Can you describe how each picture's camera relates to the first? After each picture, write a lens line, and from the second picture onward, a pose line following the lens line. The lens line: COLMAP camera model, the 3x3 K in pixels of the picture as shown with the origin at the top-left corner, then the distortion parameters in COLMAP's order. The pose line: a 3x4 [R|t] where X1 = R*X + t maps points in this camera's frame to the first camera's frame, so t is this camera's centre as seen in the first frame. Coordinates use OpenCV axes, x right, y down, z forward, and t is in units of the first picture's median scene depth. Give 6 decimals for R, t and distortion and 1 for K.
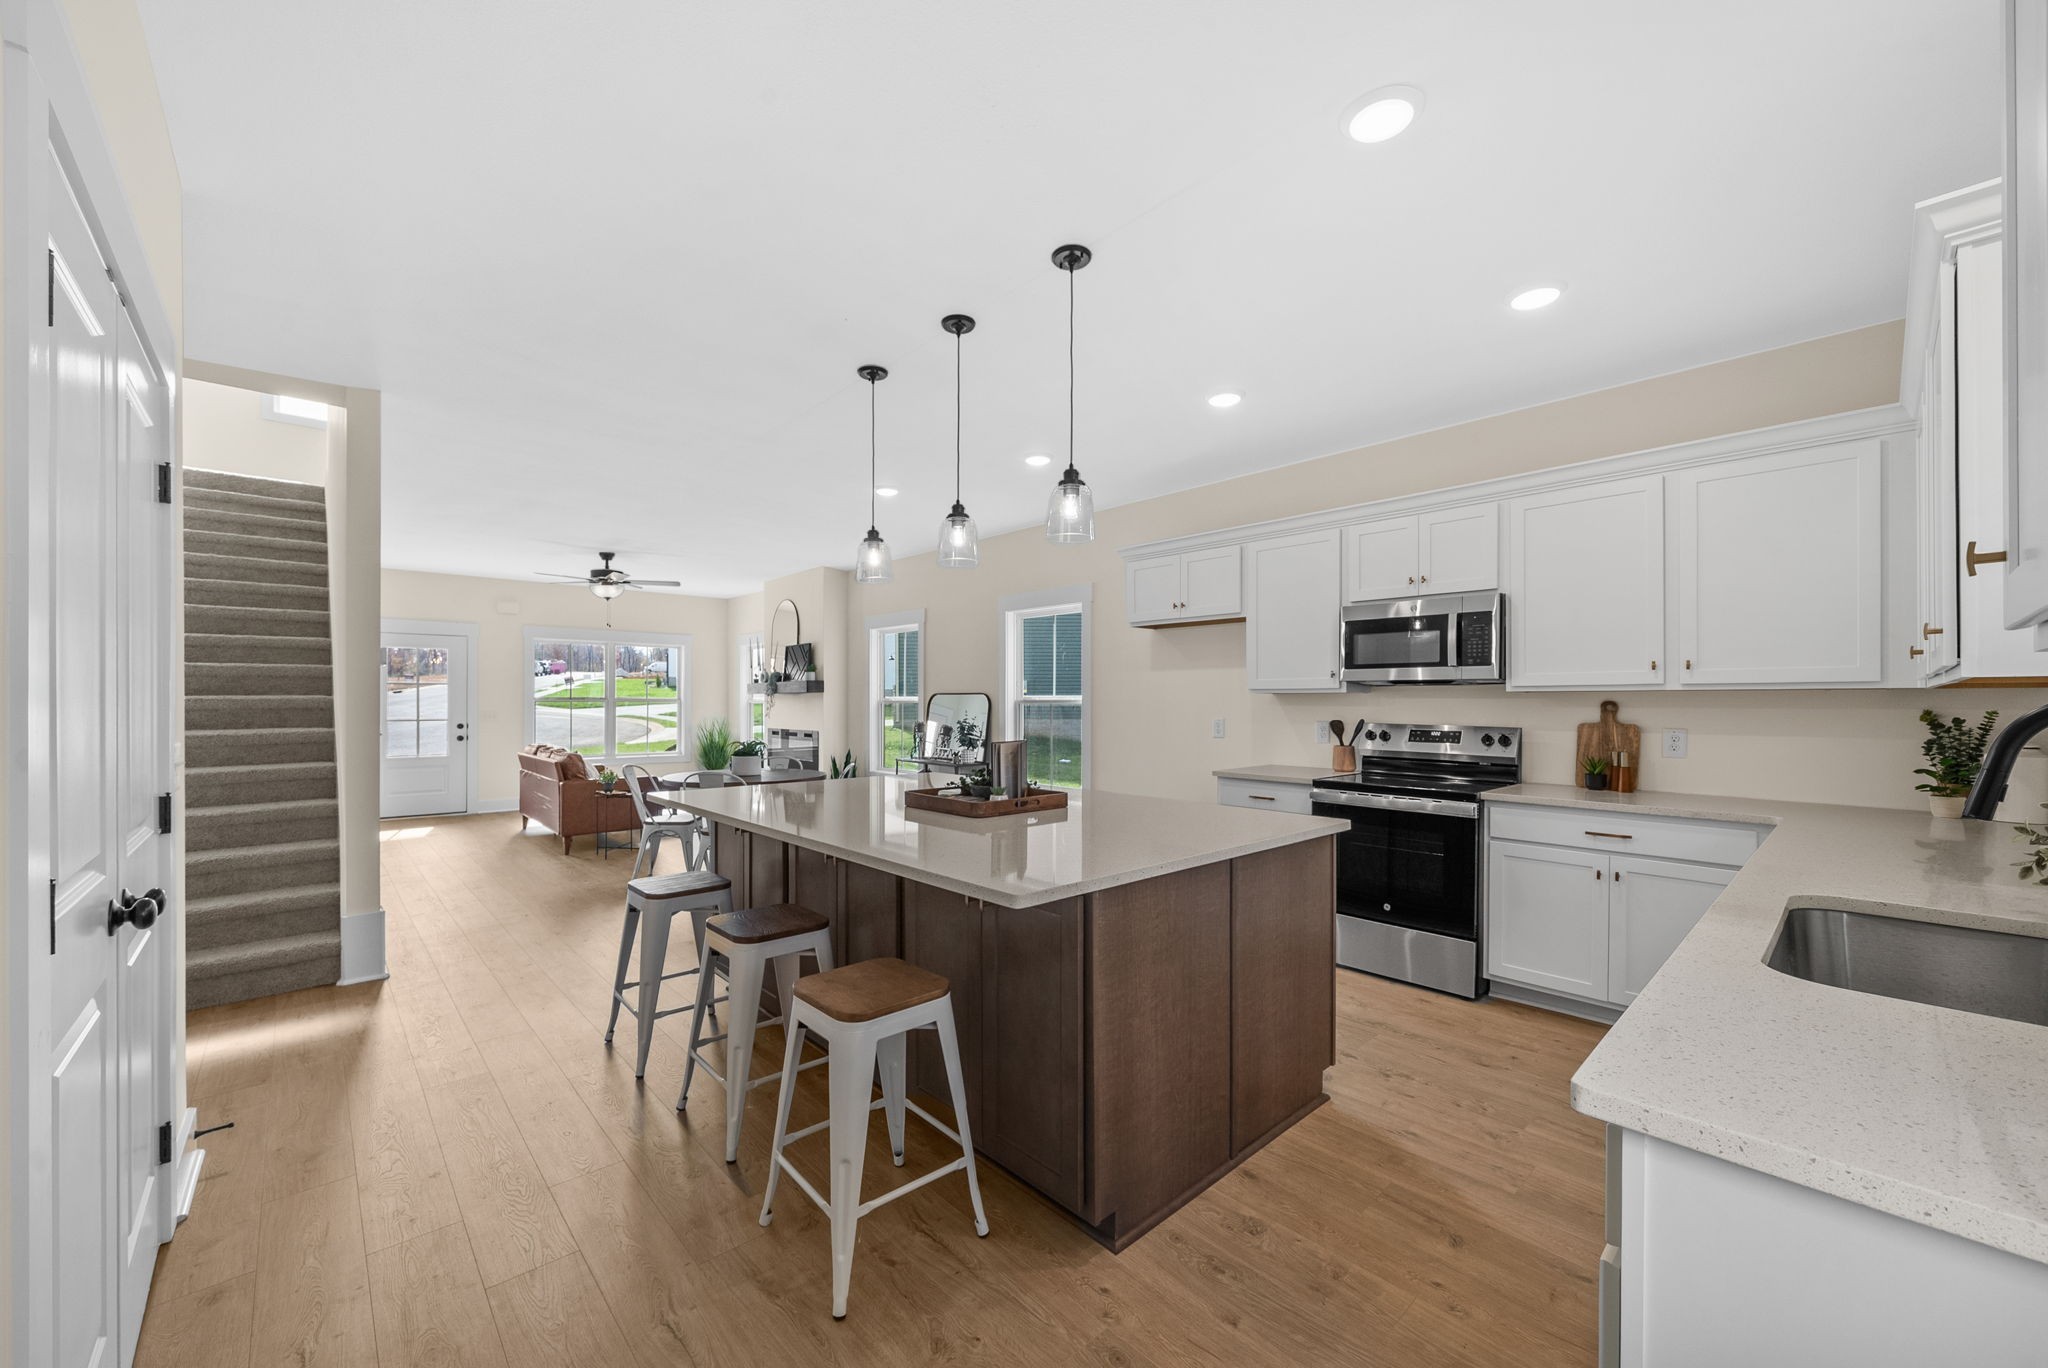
lens RADIAL K [[782.2, 0, 1028.0], [0, 782.2, 699.7], [0, 0, 1]] dist [0.000537, 0.000195]
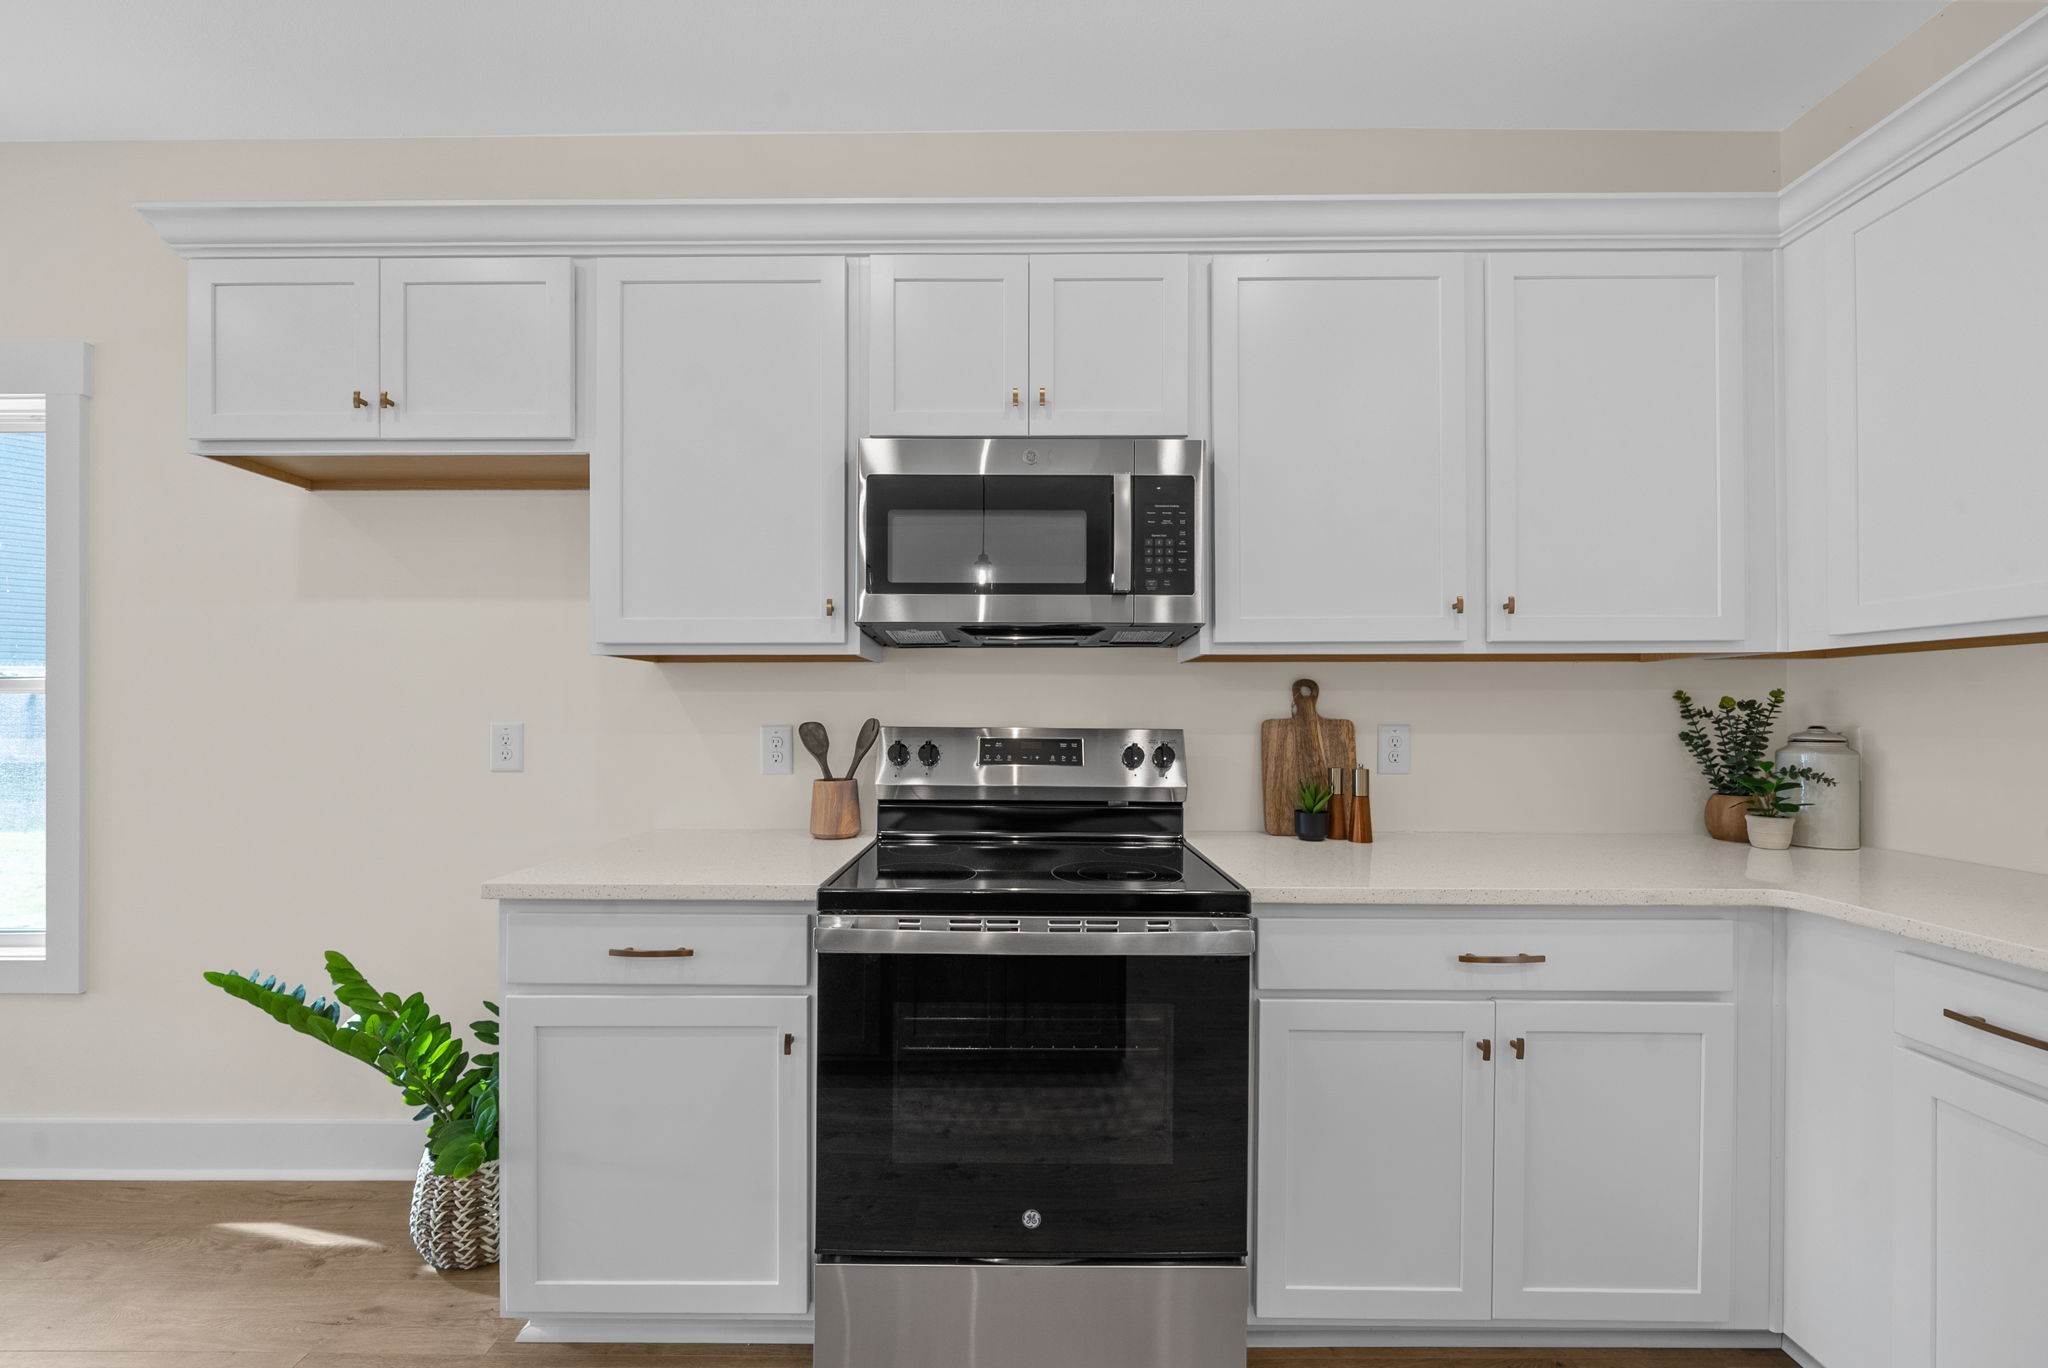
lens RADIAL K [[782.2, 0, 1027.7], [0, 782.2, 712.3], [0, 0, 1]] dist [0.000537, 0.000195]
pose [[0.681115, 0.001636, 0.732174, 0.174121], [-0.001151, 0.999999, -0.001163, 0.024323], [-0.732175, -0.000050, 0.681116, 0.698983]]
